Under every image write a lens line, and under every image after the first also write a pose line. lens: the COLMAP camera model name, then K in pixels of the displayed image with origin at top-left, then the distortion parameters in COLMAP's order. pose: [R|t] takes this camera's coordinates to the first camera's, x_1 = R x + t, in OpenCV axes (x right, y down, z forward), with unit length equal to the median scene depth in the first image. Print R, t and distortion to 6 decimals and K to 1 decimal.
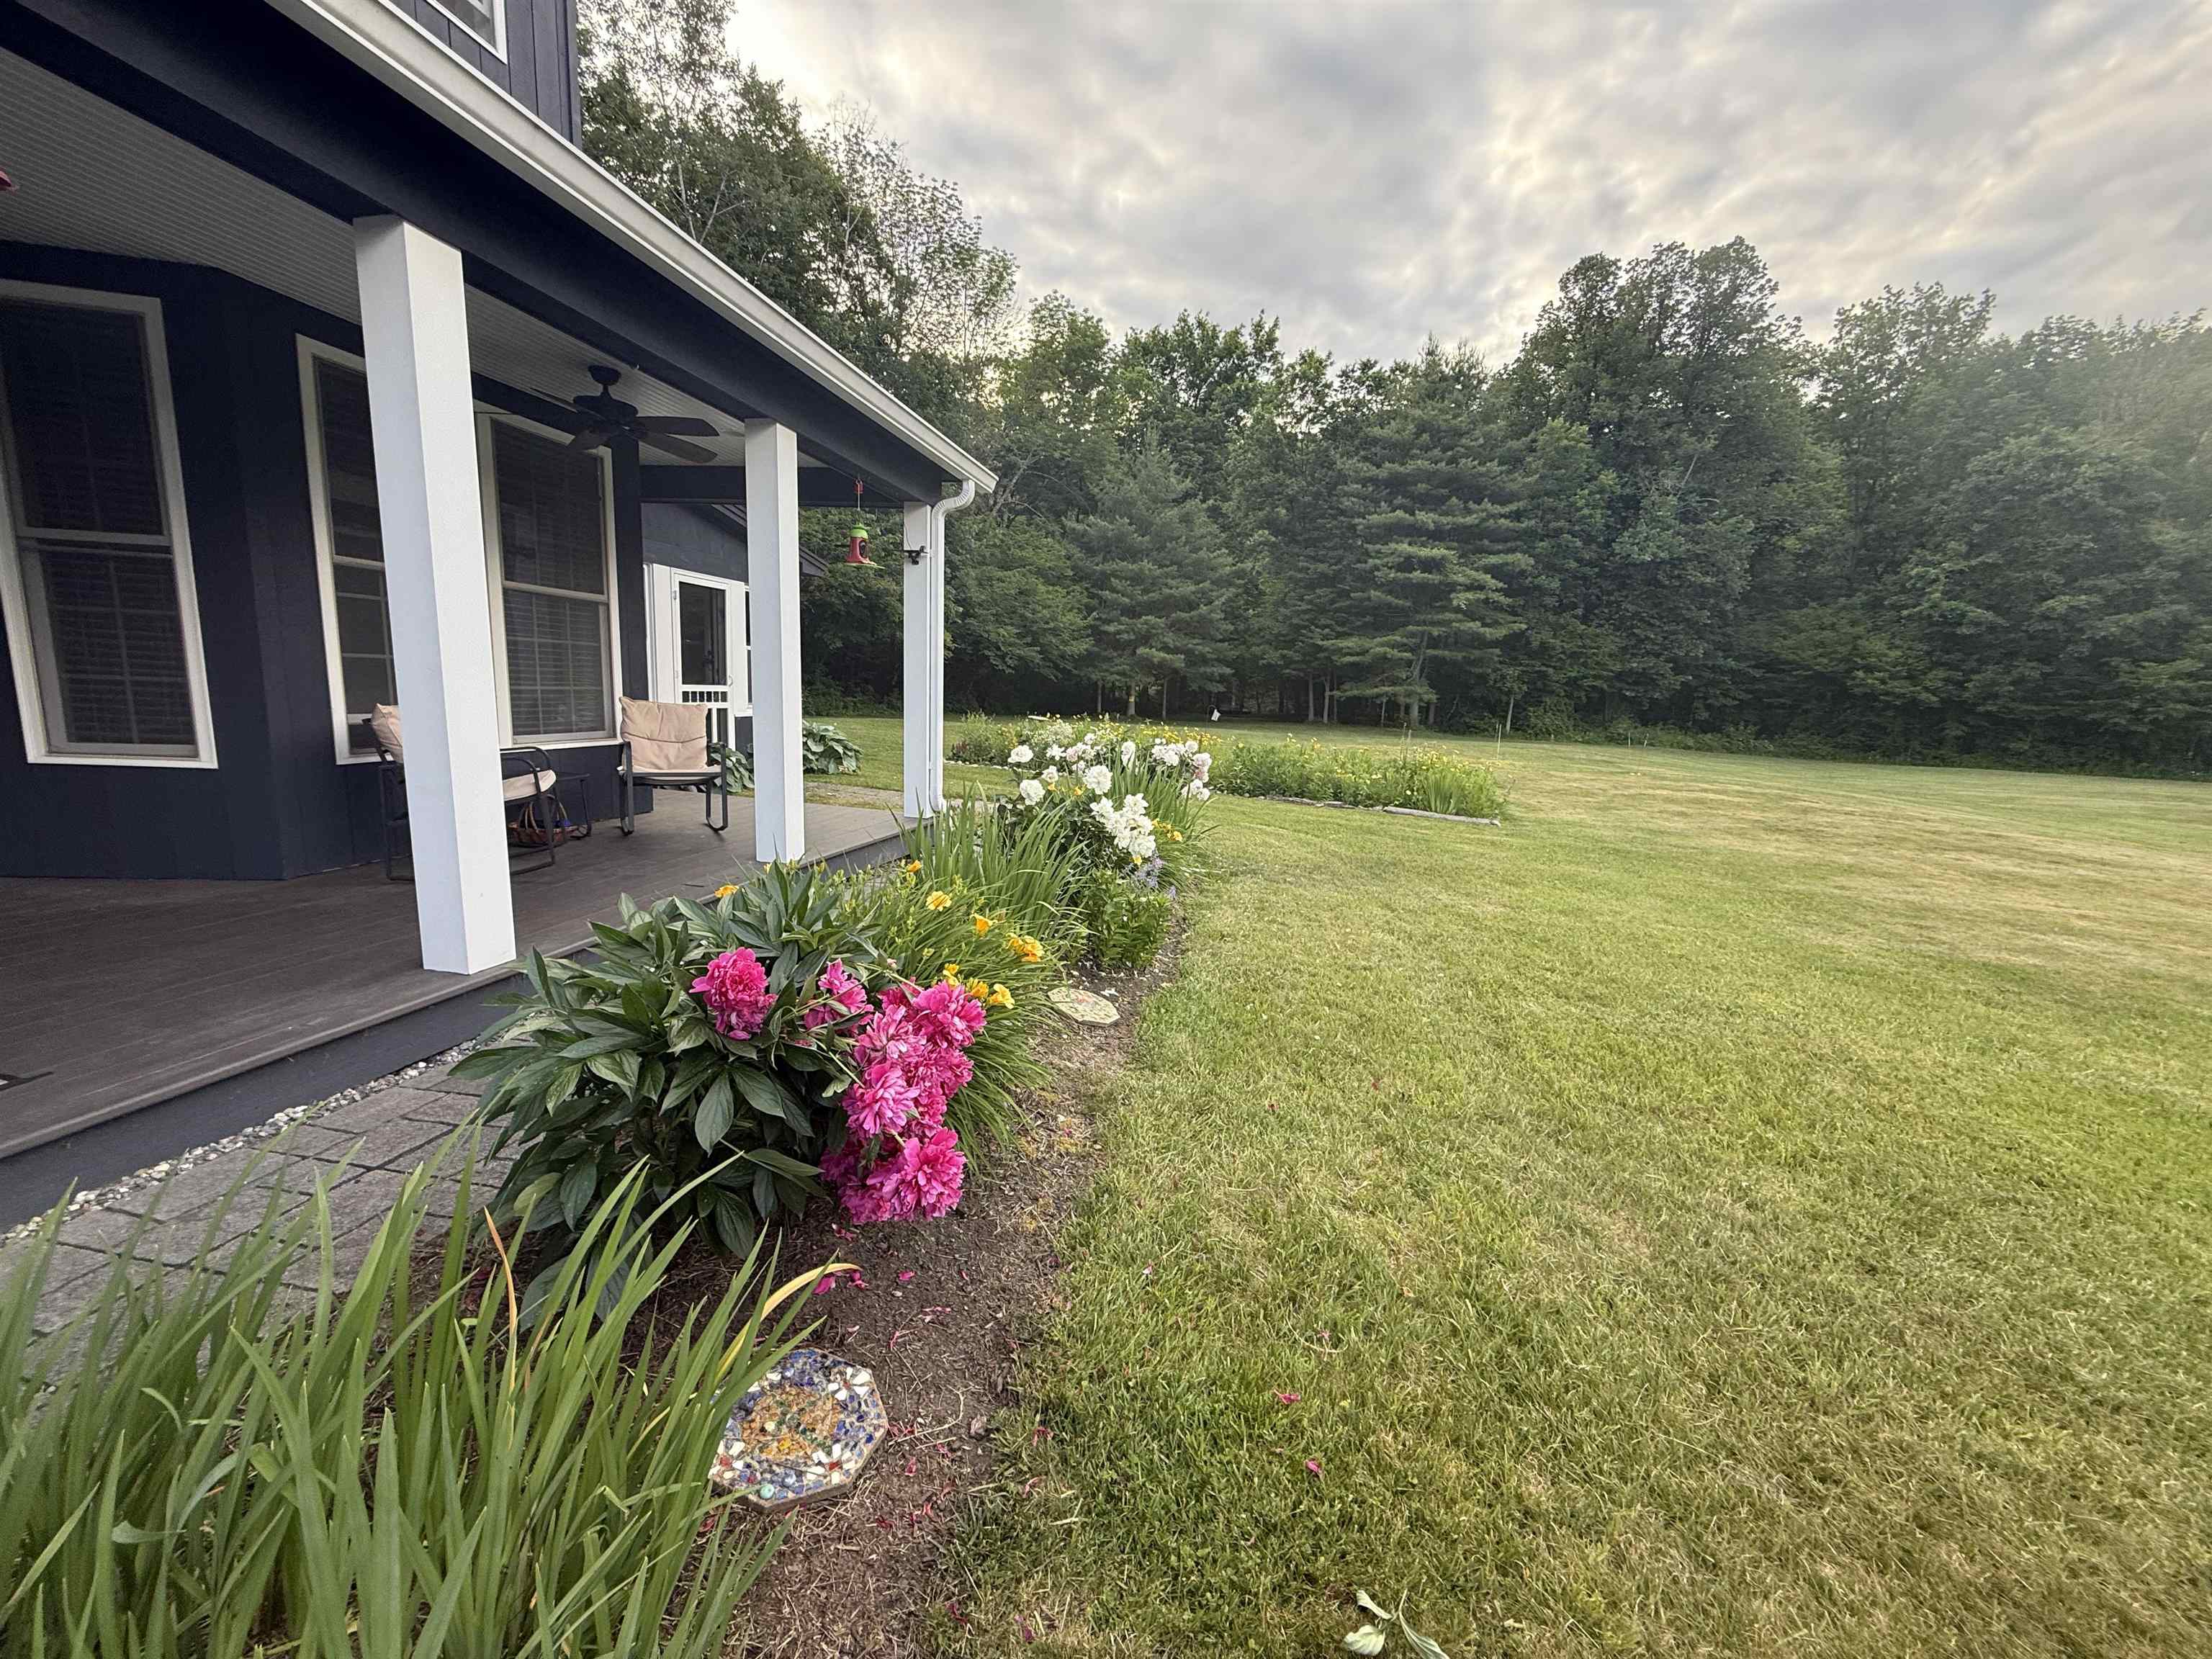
lens RADIAL K [[874.6, 0, 1102.5], [0, 874.6, 831.0], [0, 0, 1]] dist [-0.001397, 0.000017]
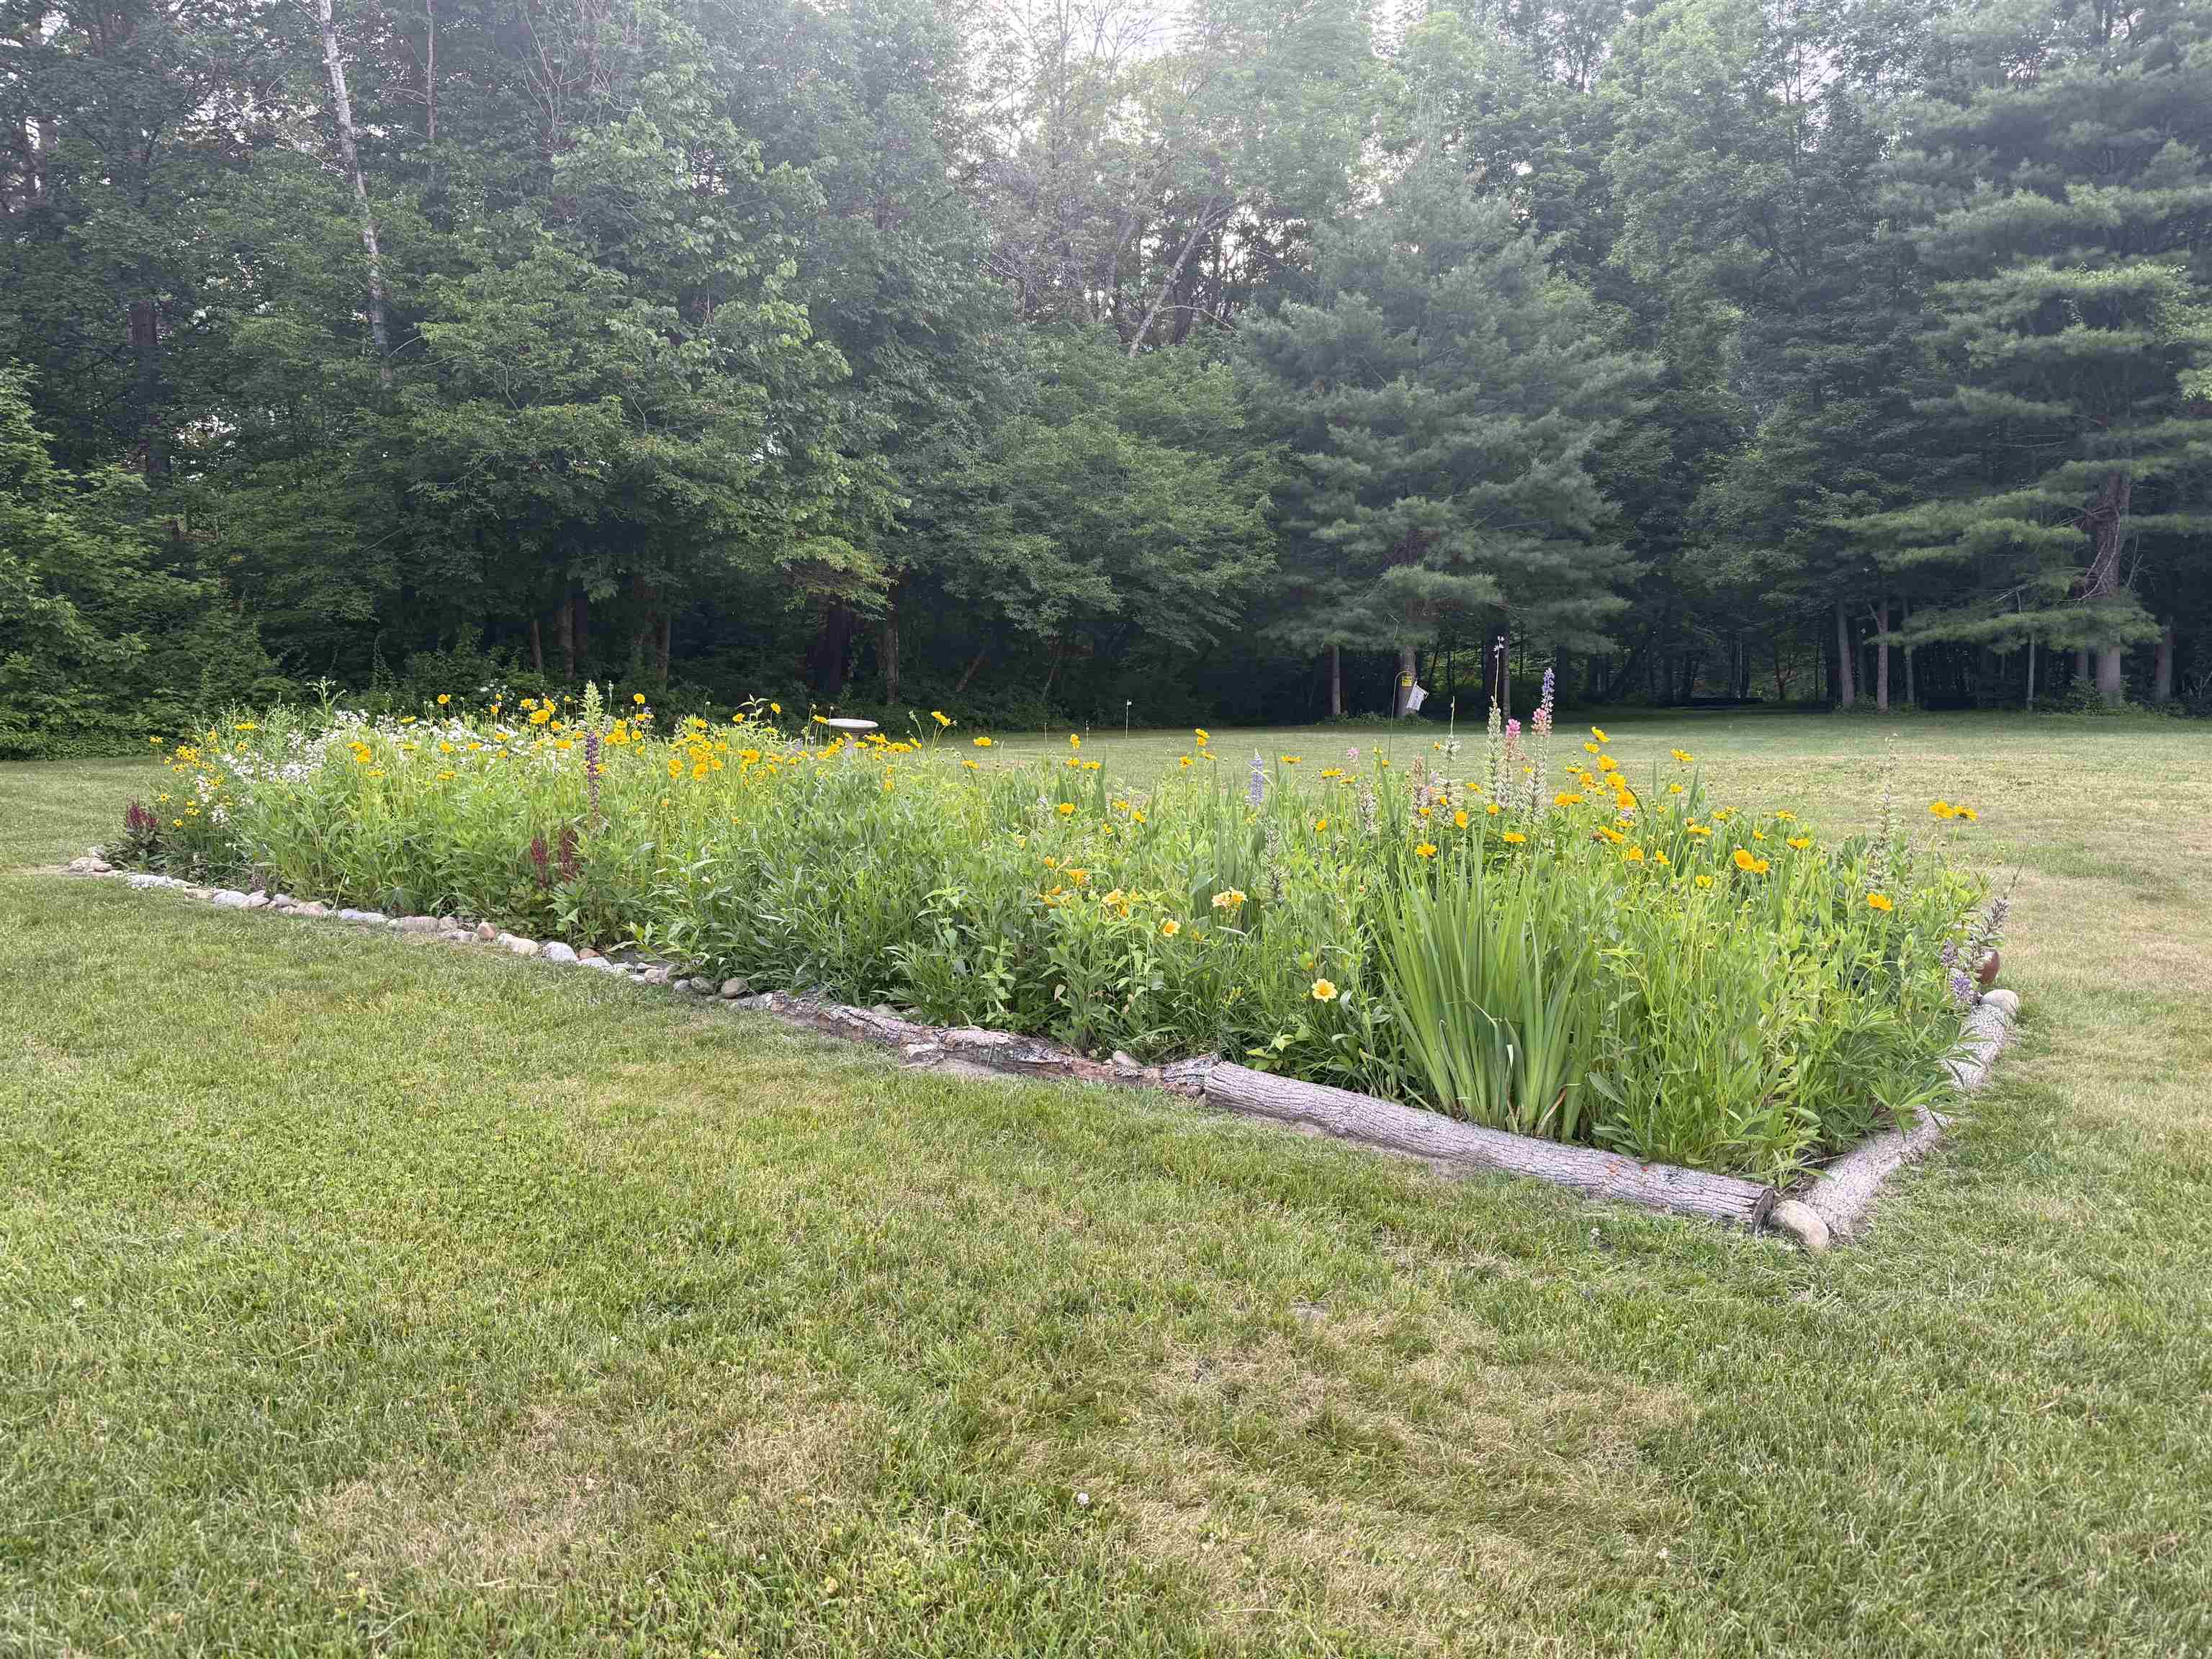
lens RADIAL K [[1537.0, 0, 1104.5], [0, 1537.0, 828.0], [0, 0, 1]] dist [0.089656, -0.119755]
pose [[0.961856, -0.032239, -0.271651, 0.113878], [0.012647, 0.997210, -0.073569, -0.015687], [0.273265, 0.067328, 0.959580, 0.192173]]
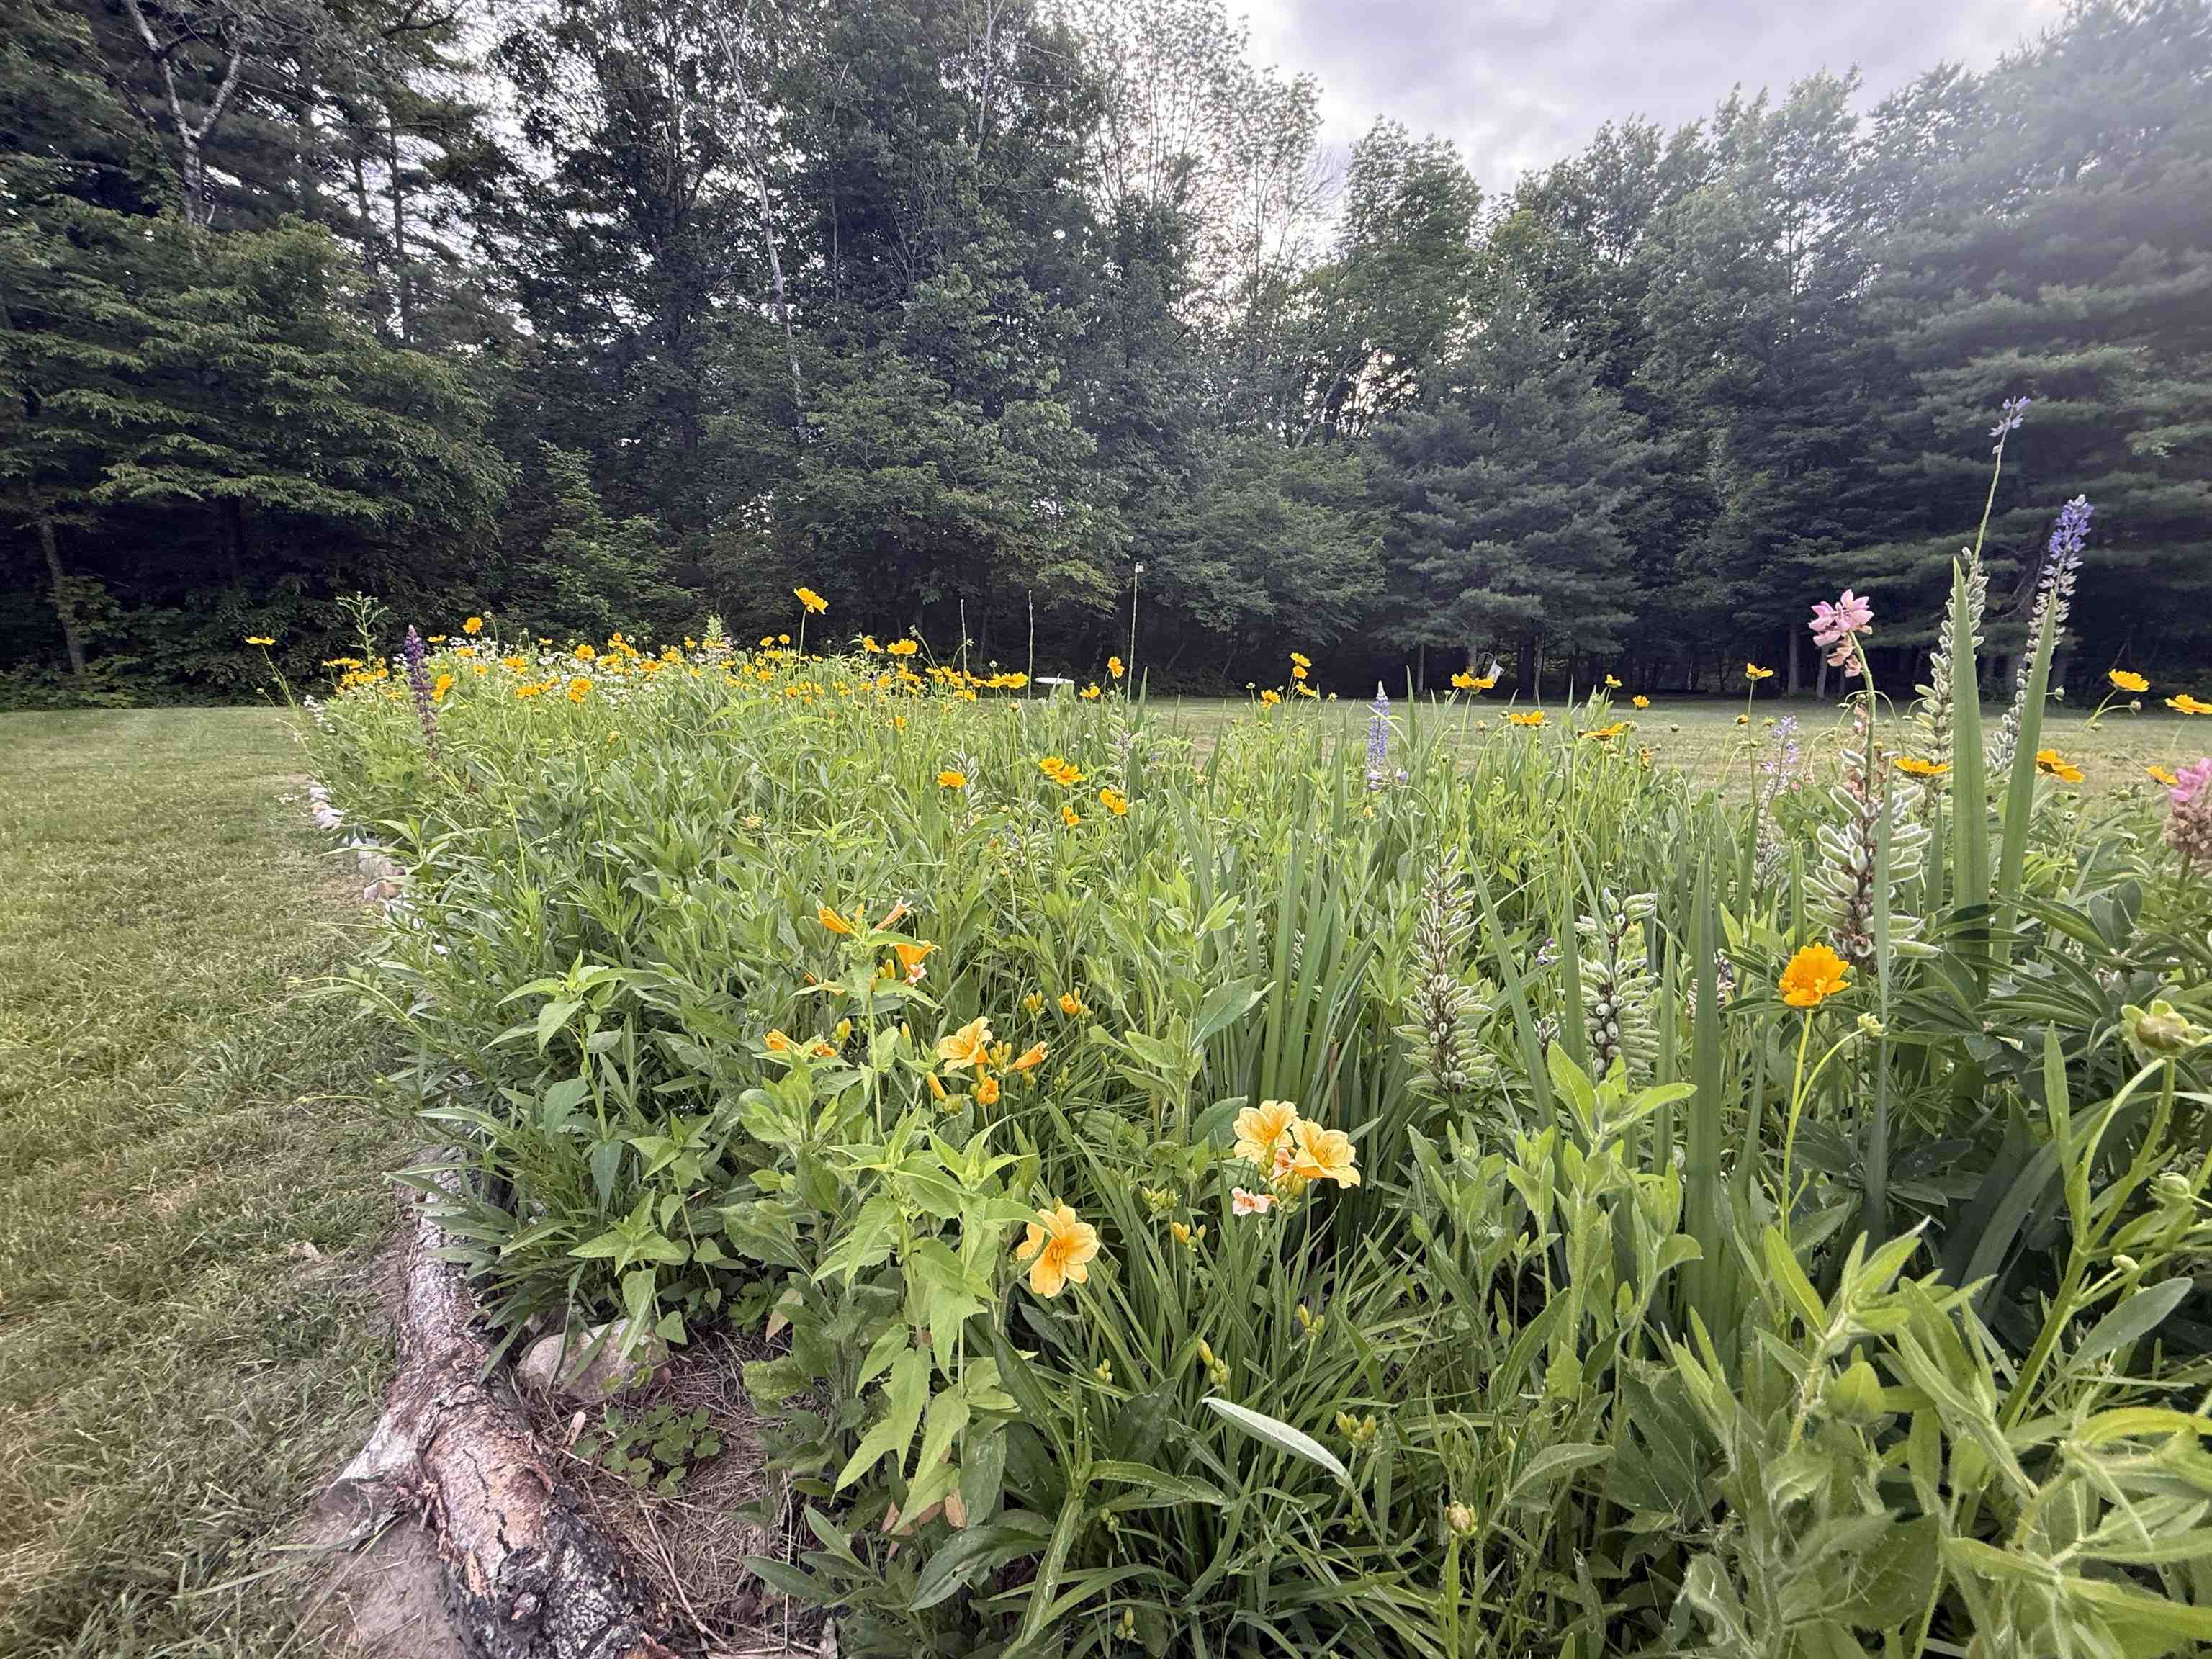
lens RADIAL K [[871.9, 0, 1106.0], [0, 871.9, 829.5], [0, 0, 1]] dist [0.000372, 0.000319]
pose [[0.896617, 0.037450, -0.441220, 0.097213], [-0.035483, 0.999289, 0.012712, -0.024638], [0.441382, 0.004258, 0.897309, 0.280339]]
